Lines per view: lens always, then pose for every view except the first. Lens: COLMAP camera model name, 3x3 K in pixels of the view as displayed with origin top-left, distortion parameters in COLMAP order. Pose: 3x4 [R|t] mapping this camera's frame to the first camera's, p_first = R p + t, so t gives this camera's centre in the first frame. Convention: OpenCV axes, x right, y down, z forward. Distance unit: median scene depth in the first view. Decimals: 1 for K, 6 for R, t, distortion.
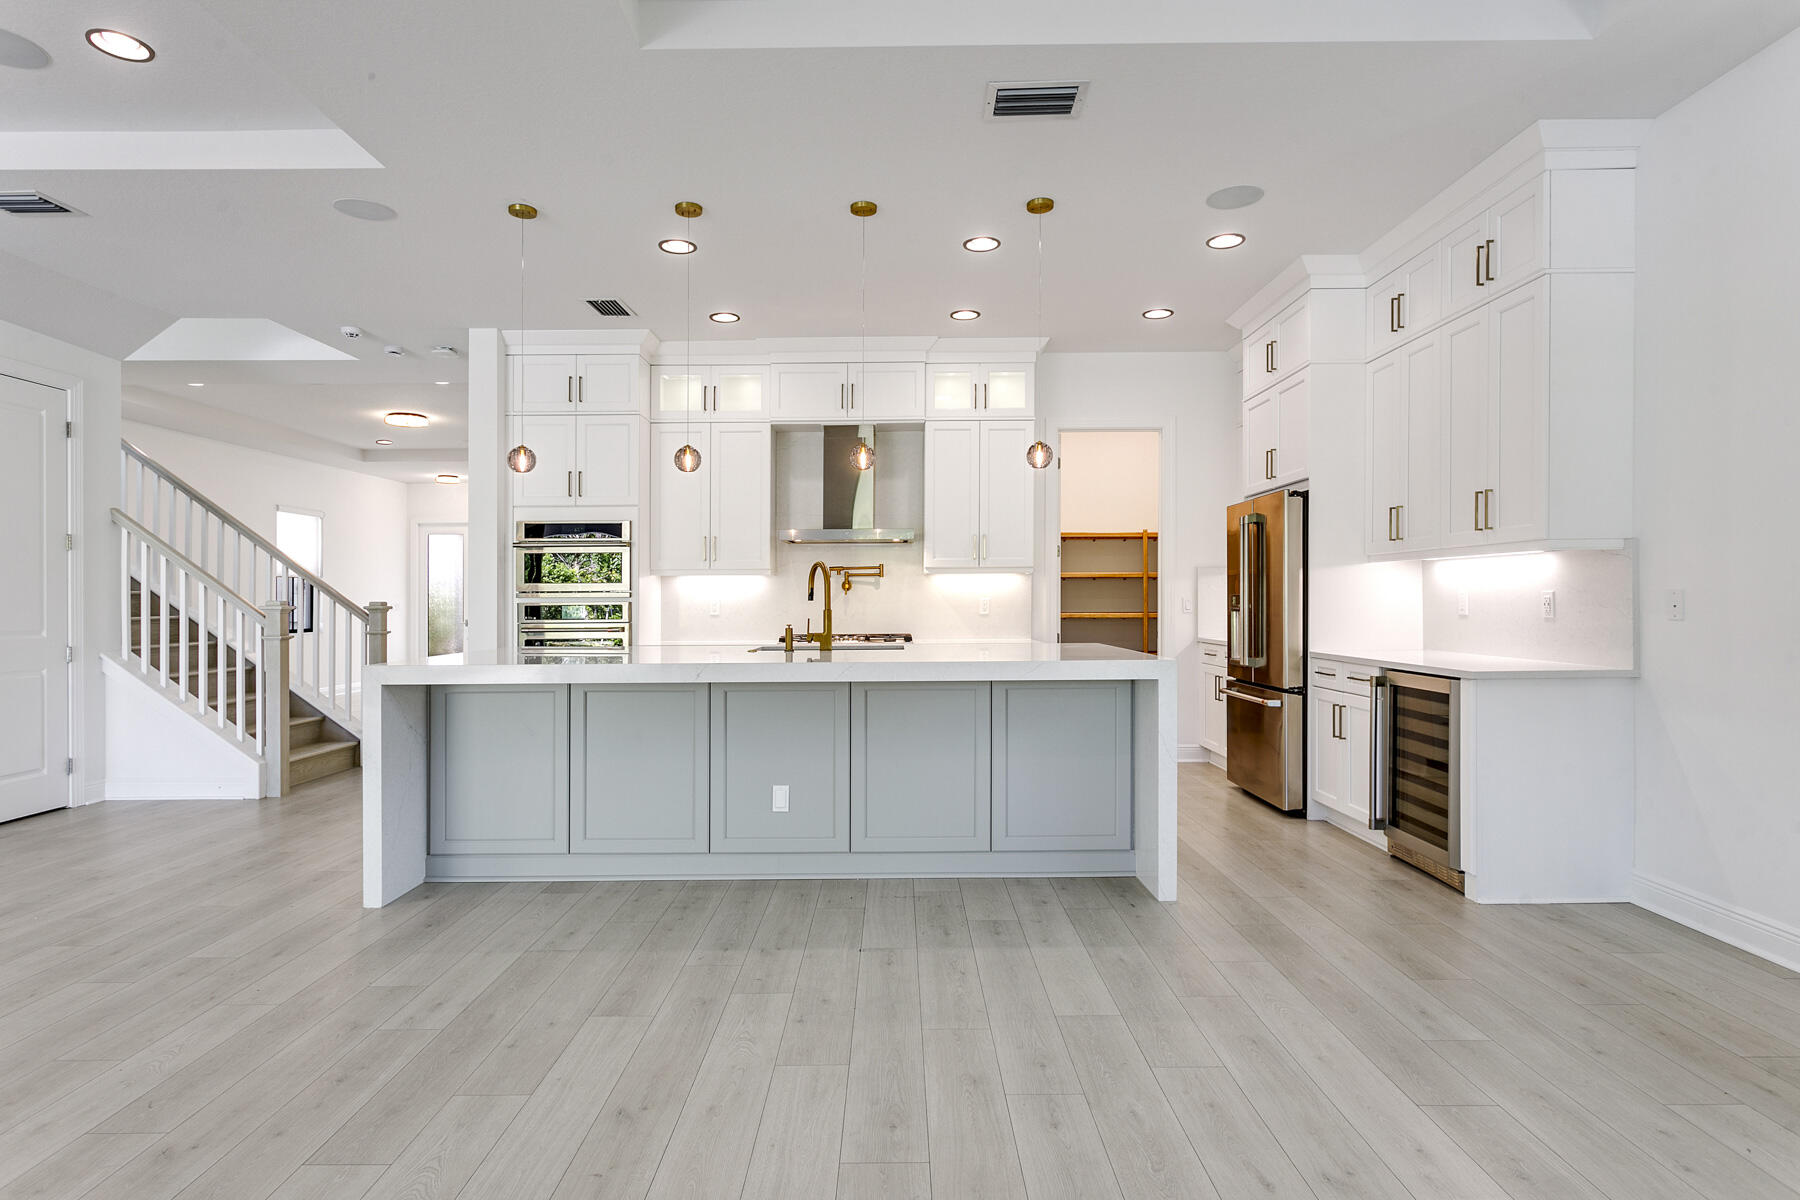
lens RADIAL K [[930.3, 0, 900.0], [0, 930.3, 600.0], [0, 0, 1]] dist [0.001162, 0.001066]
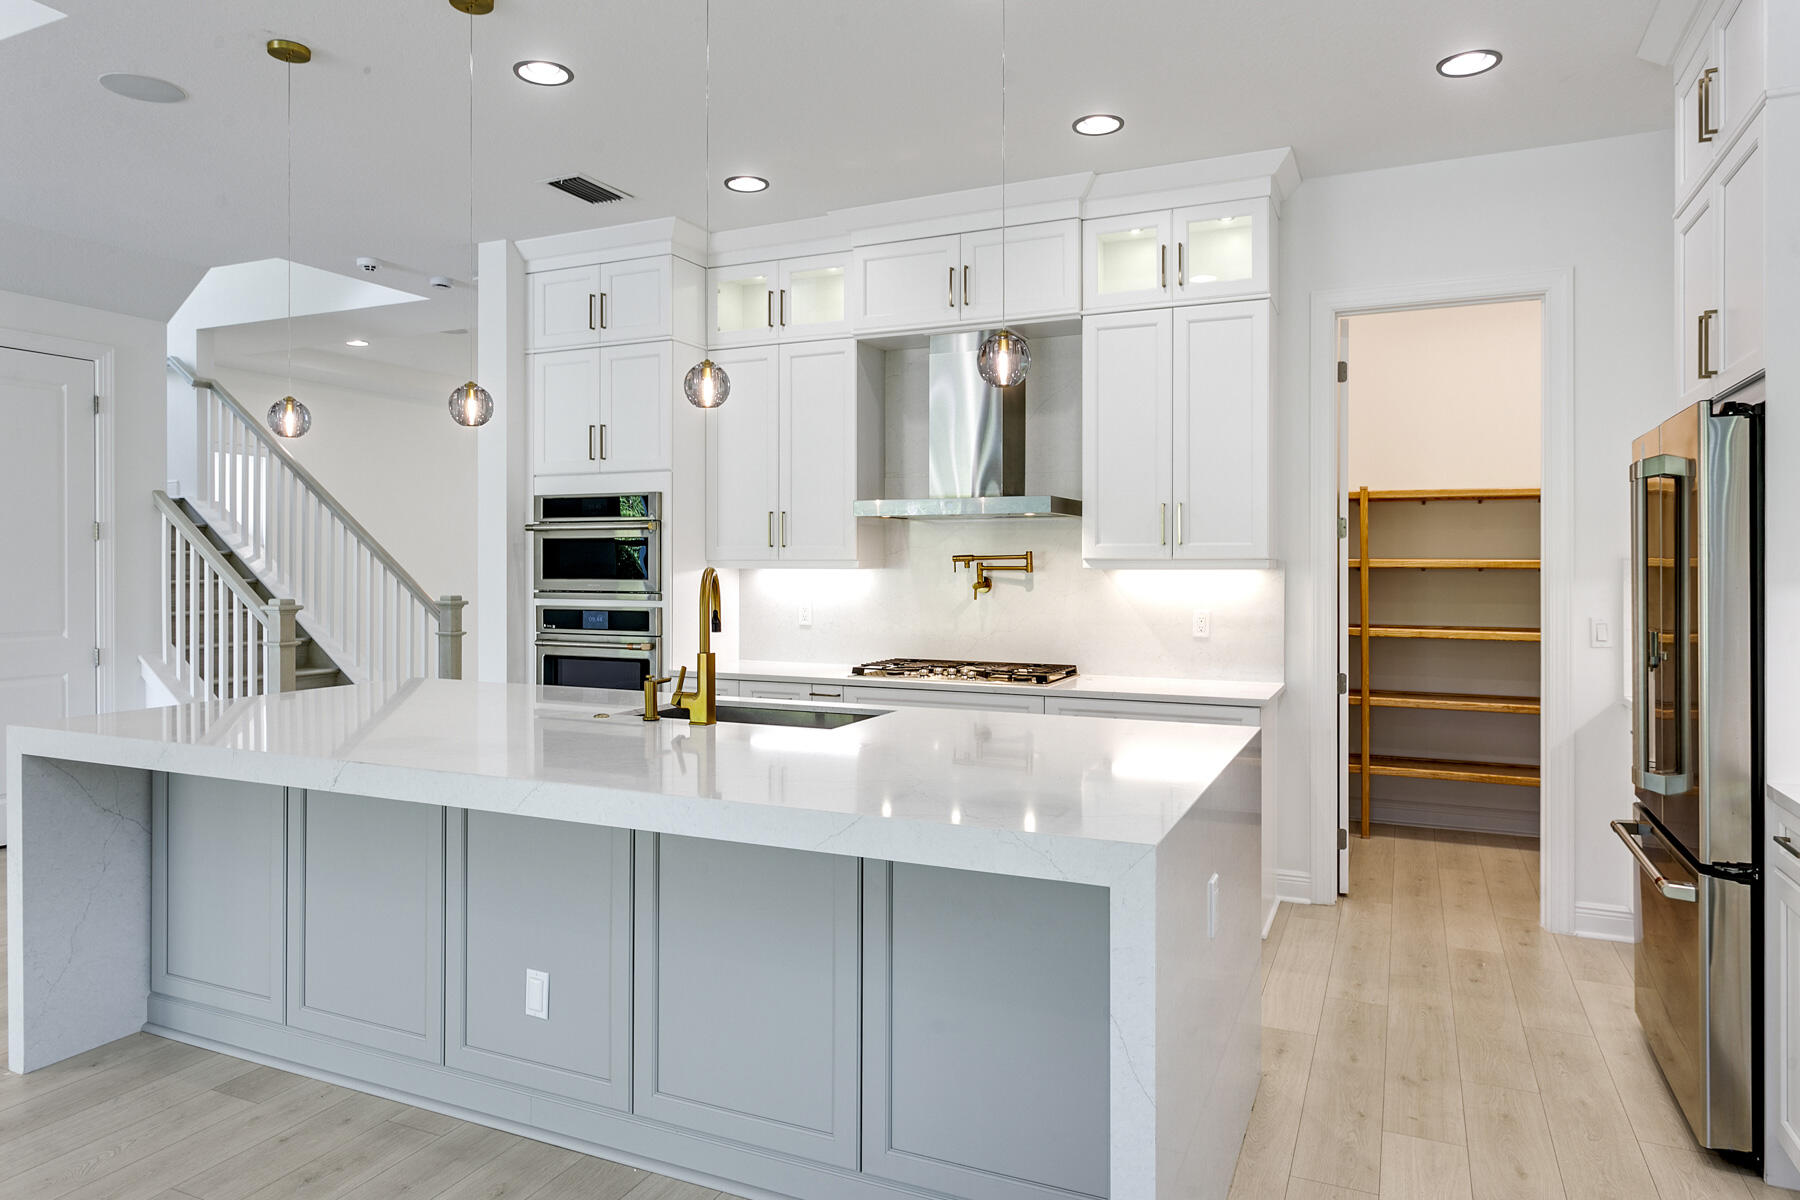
lens RADIAL K [[1143.6, 0, 898.3], [0, 1143.6, 555.5], [0, 0, 1]] dist [0.002718, -0.001344]
pose [[0.912133, 0.002845, -0.409885, 0.250808], [-0.005871, 0.999964, -0.006125, -0.036088], [0.409853, 0.007994, 0.912117, 0.312799]]
